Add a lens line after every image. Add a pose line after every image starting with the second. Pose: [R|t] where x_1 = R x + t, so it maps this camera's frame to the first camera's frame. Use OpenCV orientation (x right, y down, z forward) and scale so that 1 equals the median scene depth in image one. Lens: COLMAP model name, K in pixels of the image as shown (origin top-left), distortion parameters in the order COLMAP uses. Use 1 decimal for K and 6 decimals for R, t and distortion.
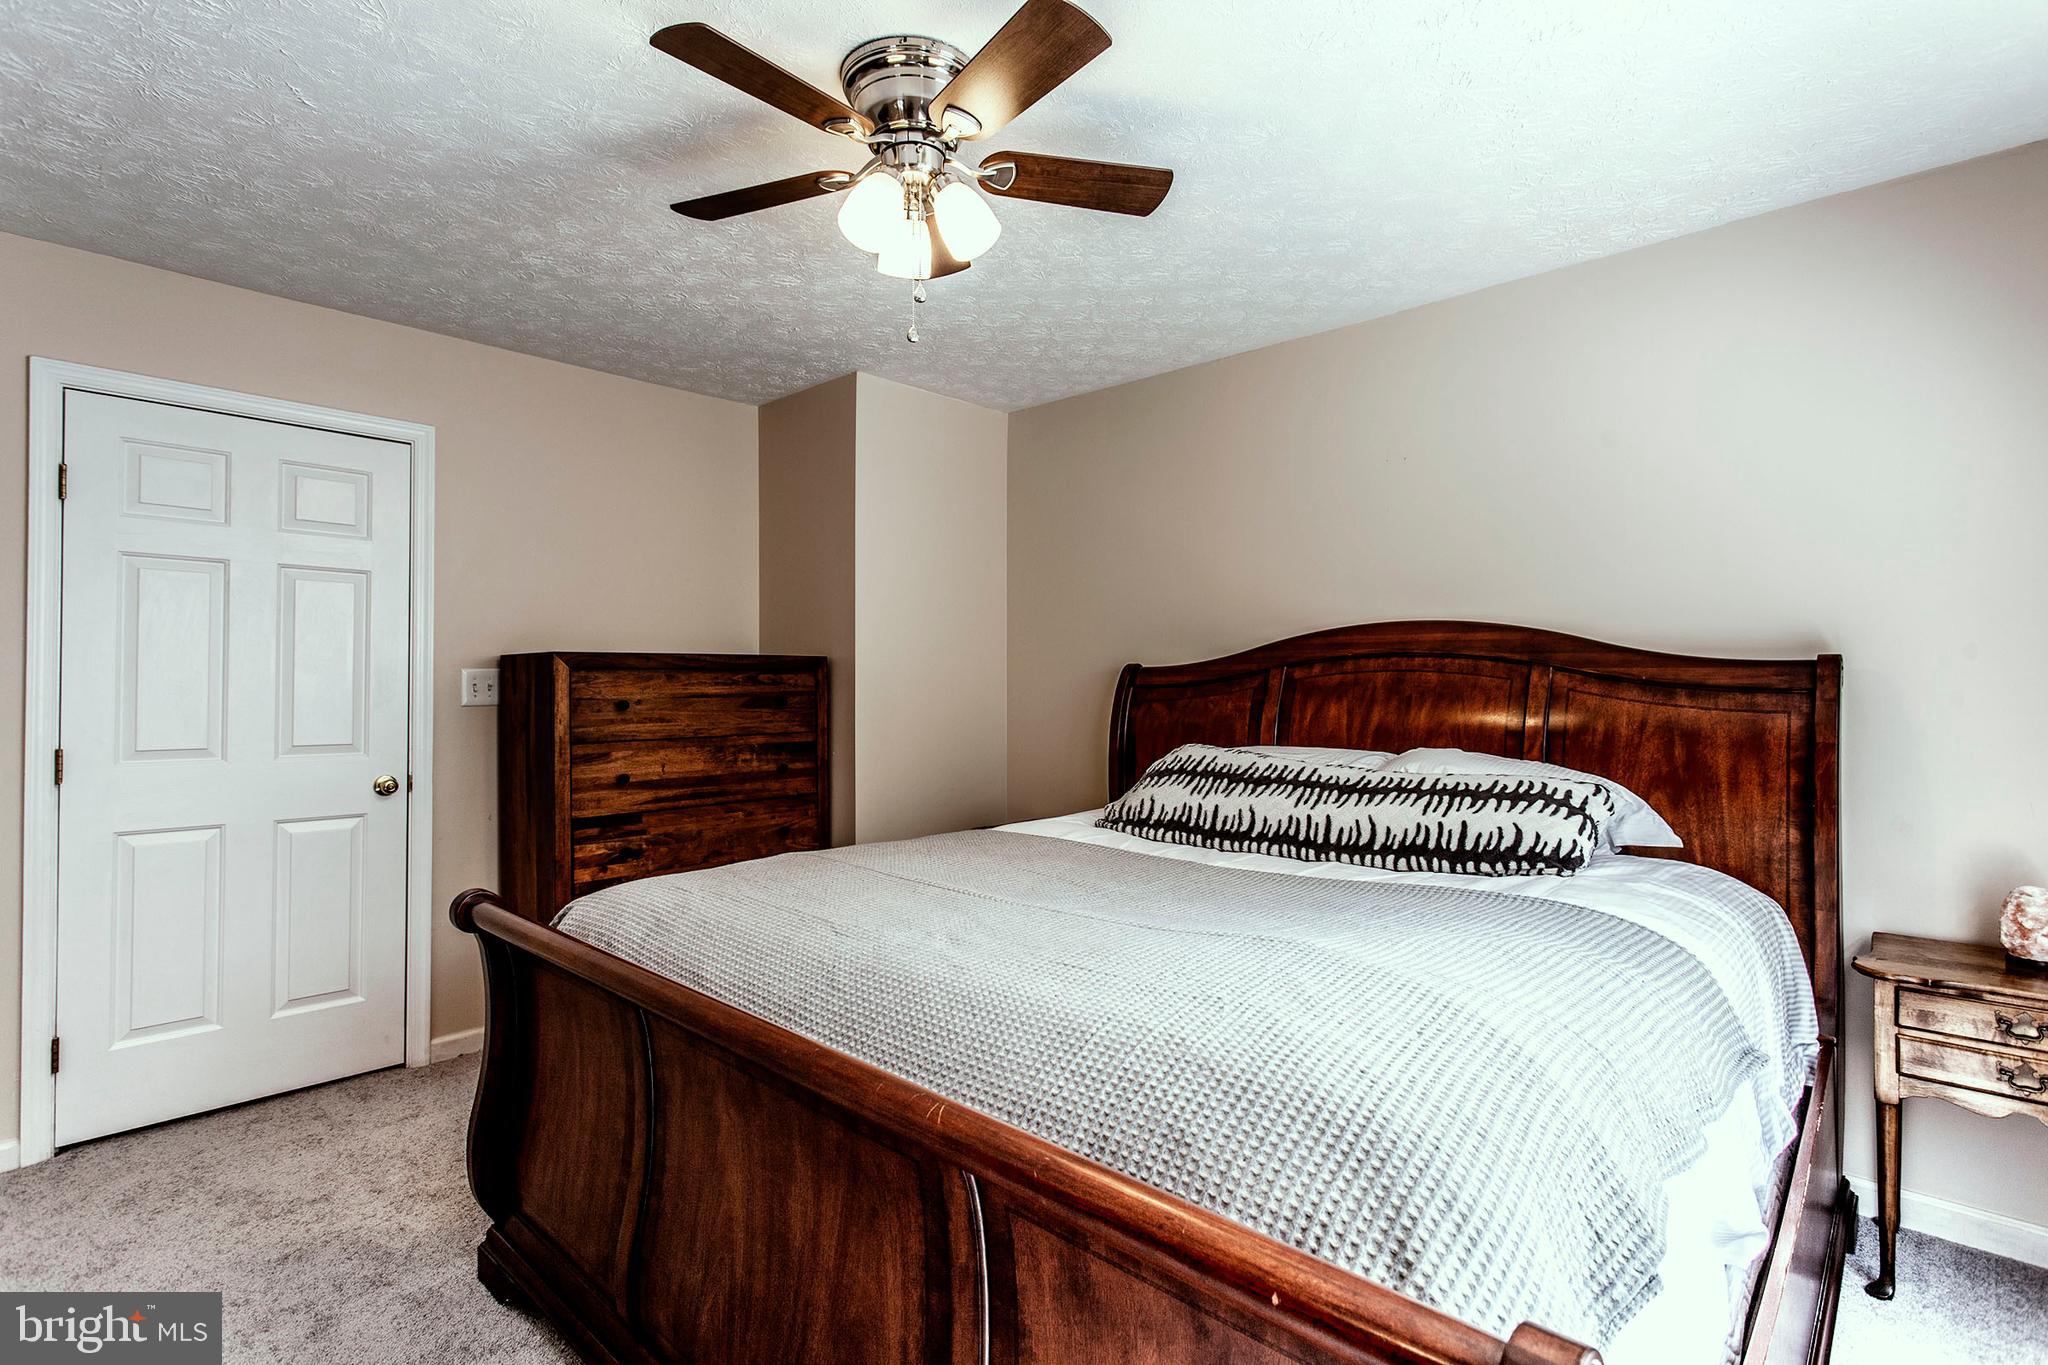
lens RADIAL K [[978.5, 0, 1025.8], [0, 978.5, 682.5], [0, 0, 1]] dist [0.004764, -0.001155]
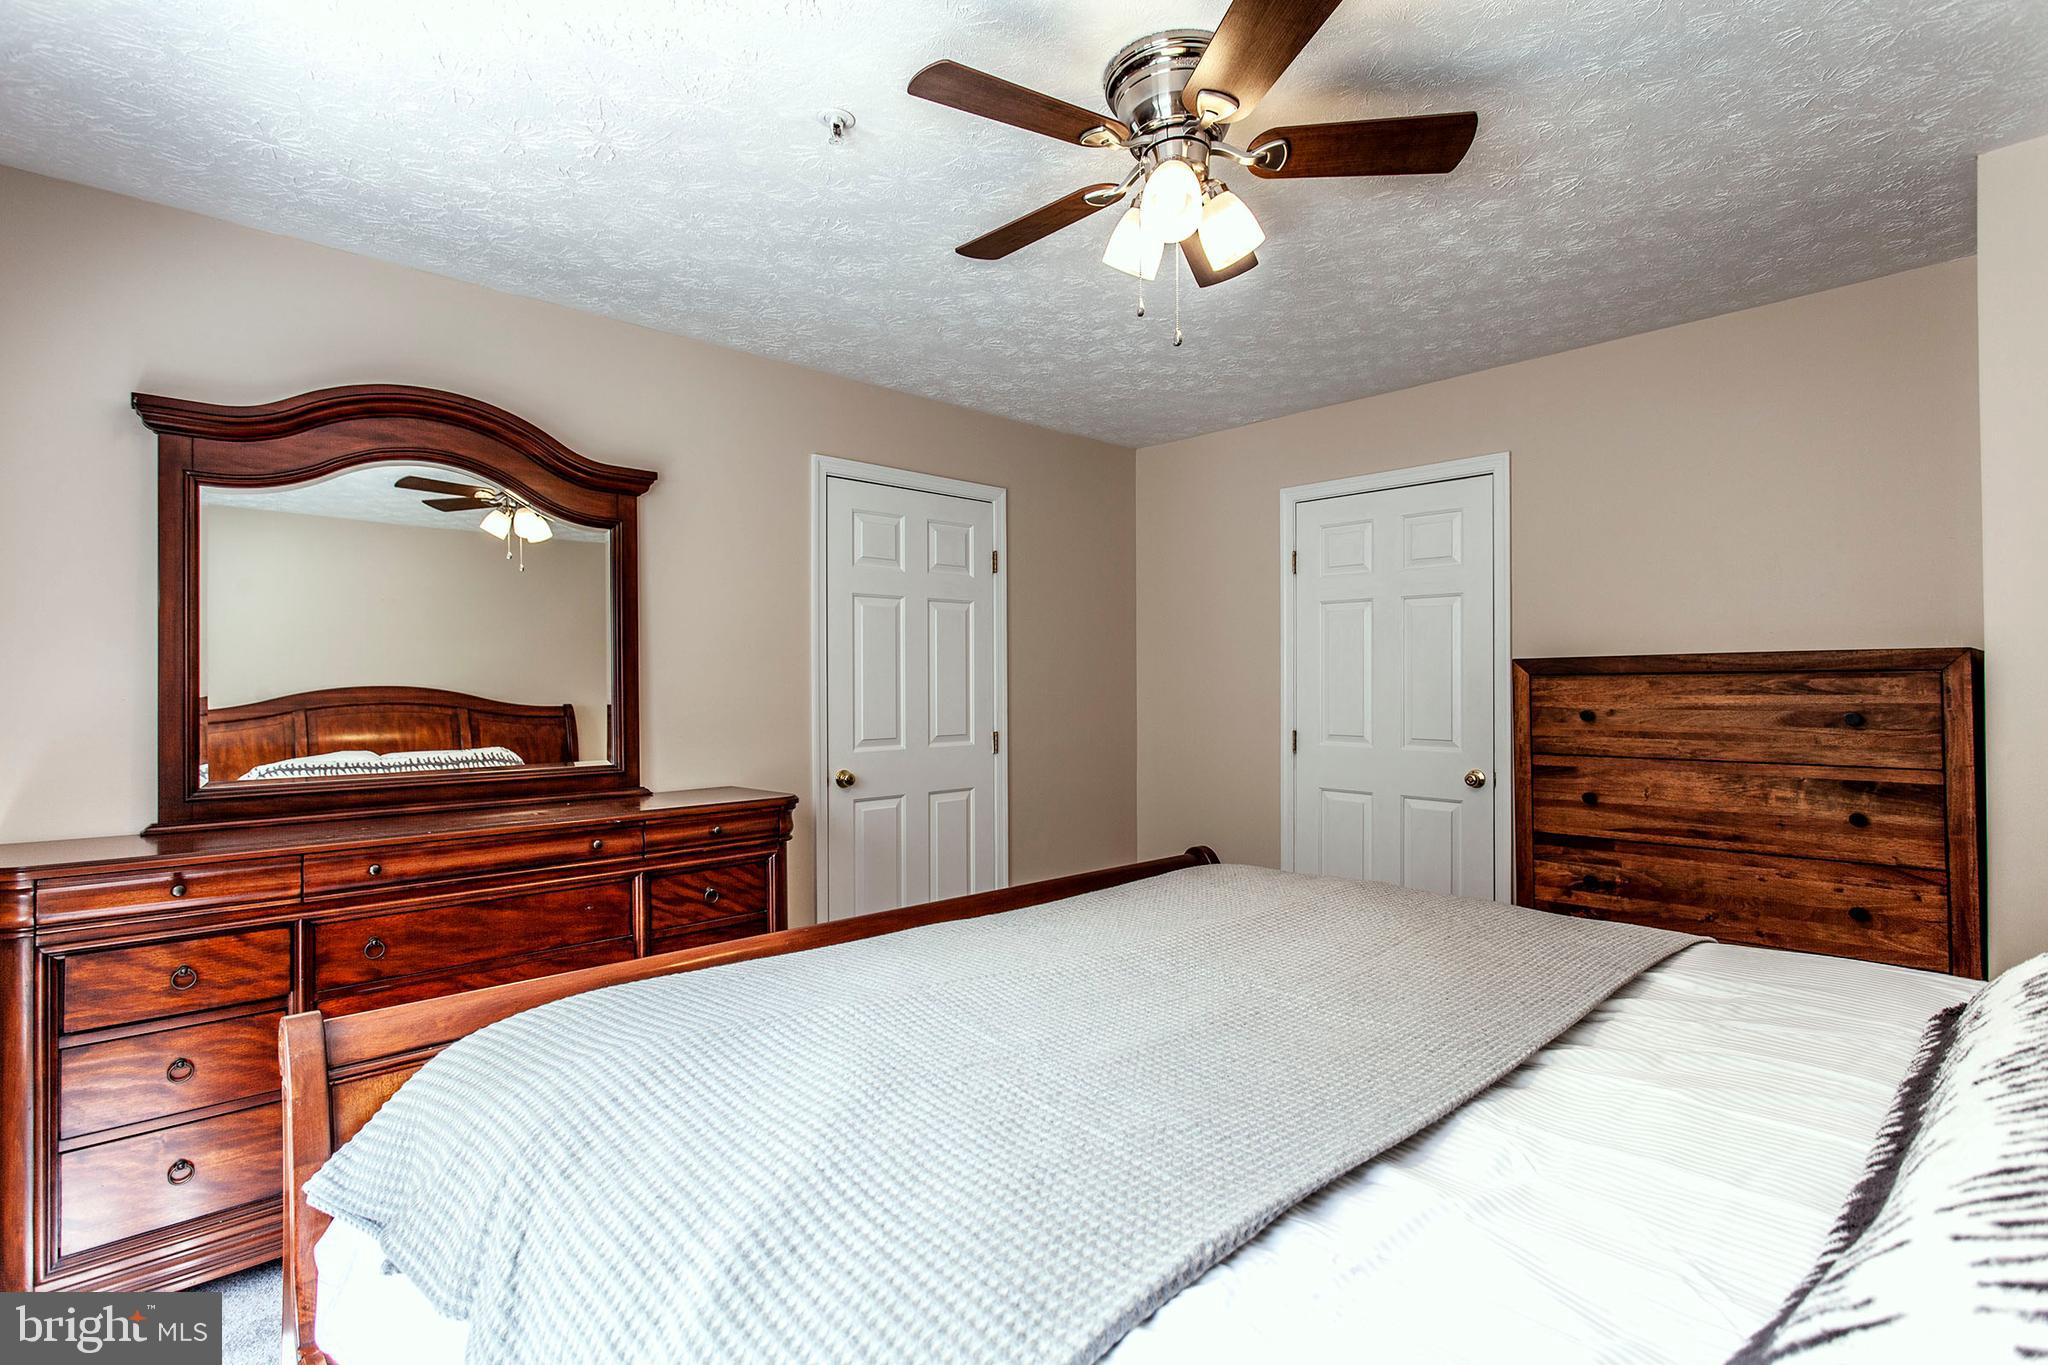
lens RADIAL K [[978.5, 0, 1024.5], [0, 978.5, 679.6], [0, 0, 1]] dist [0.004764, -0.001155]
pose [[-0.057917, -0.001859, -0.998320, 0.506569], [0.009344, 0.999953, -0.002404, -0.012298], [0.998278, -0.009468, -0.057897, 0.532144]]
